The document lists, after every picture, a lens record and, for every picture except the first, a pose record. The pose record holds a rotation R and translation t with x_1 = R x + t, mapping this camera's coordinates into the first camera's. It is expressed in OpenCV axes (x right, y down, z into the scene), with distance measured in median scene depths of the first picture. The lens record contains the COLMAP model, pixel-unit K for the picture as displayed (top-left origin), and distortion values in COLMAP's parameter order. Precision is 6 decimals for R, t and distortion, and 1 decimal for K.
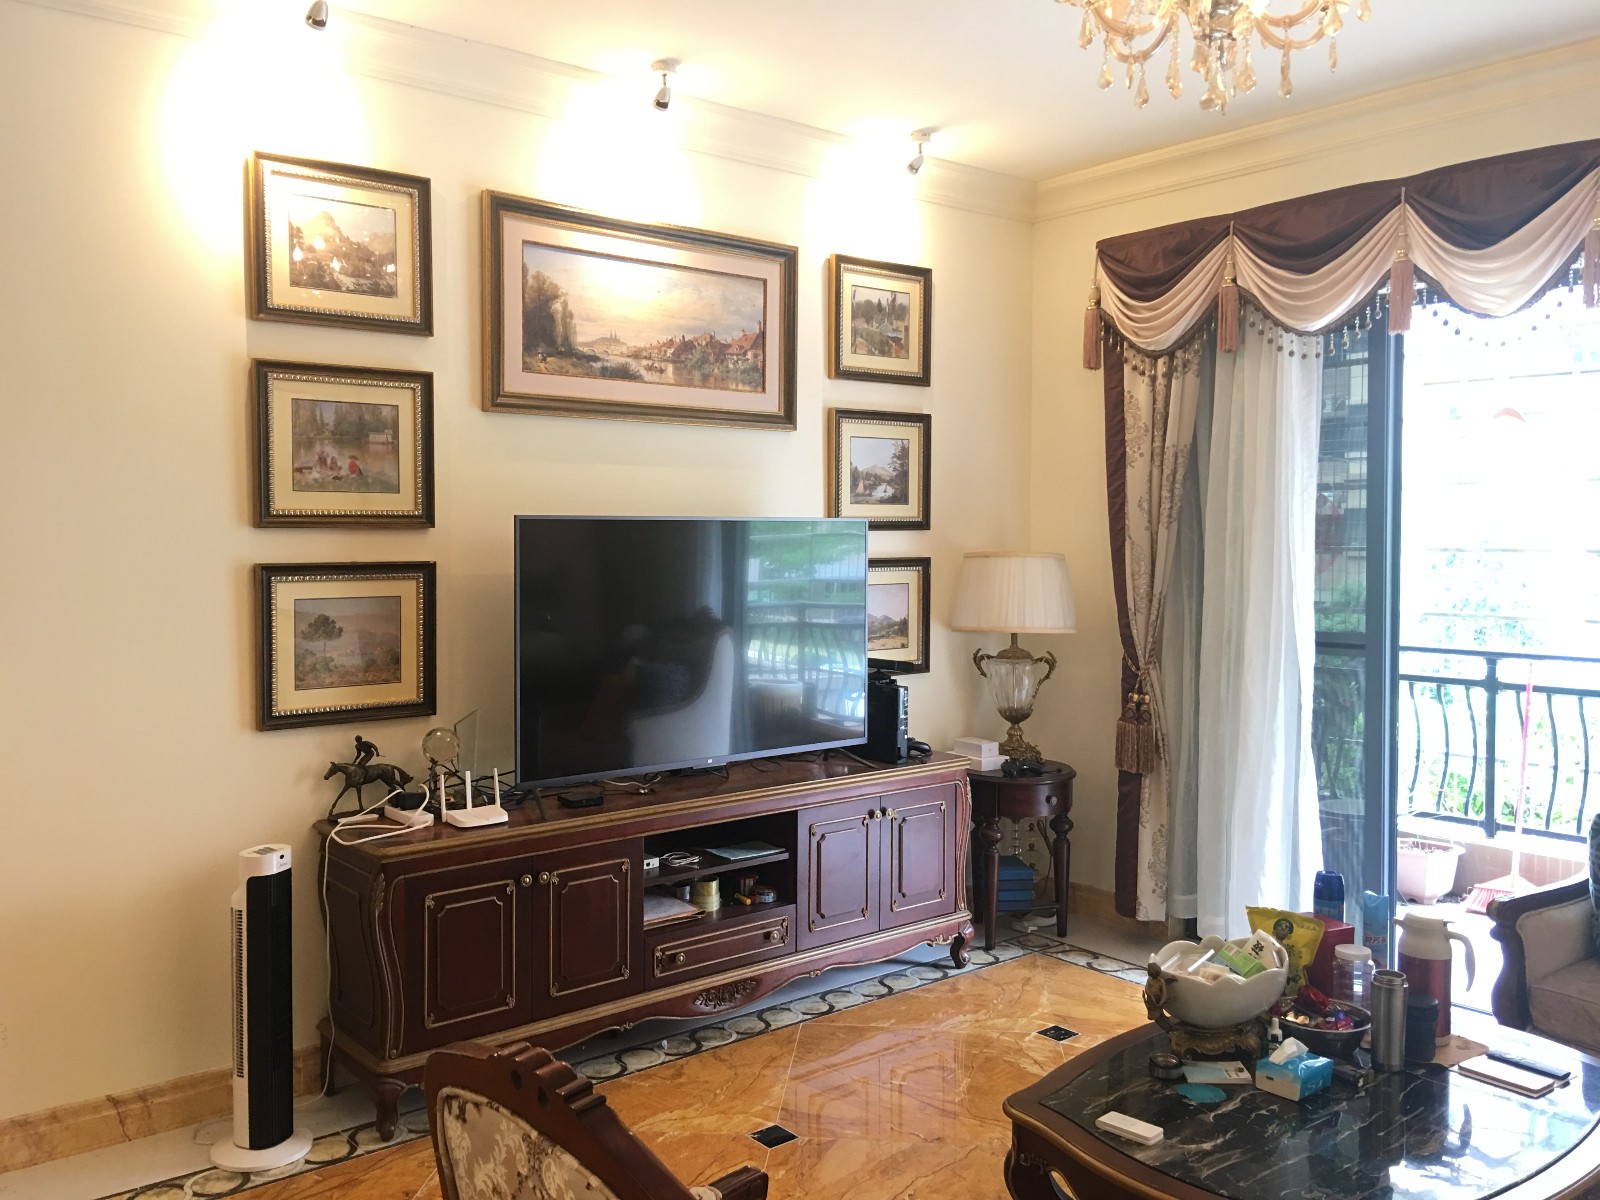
lens RADIAL K [[1367.5, 0, 800.6], [0, 1367.5, 577.2], [0, 0, 1]] dist [0.061084, -0.011787]
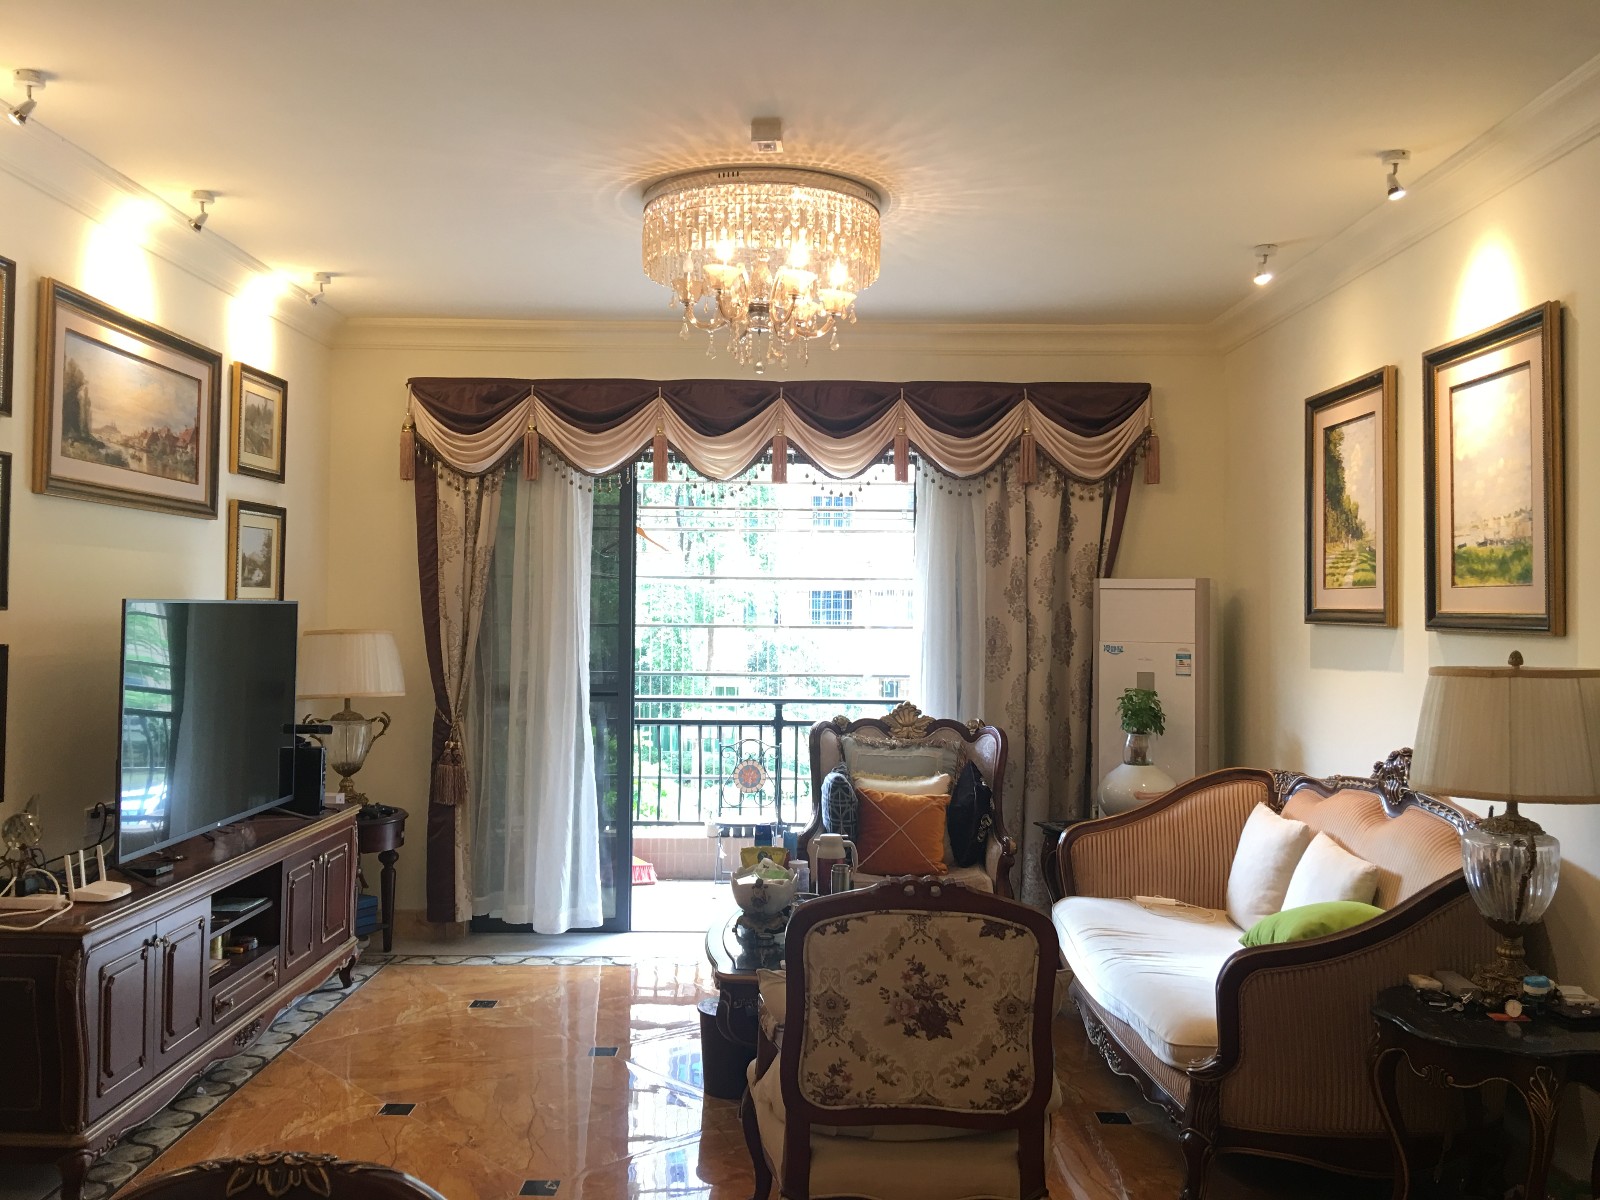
lens RADIAL K [[1367.5, 0, 800.6], [0, 1367.5, 577.2], [0, 0, 1]] dist [0.061084, -0.011787]
pose [[0.646191, 0.023557, 0.762812, -0.547387], [0.015713, 0.998901, -0.044158, -0.005235], [-0.763014, 0.040521, 0.645111, -0.064541]]
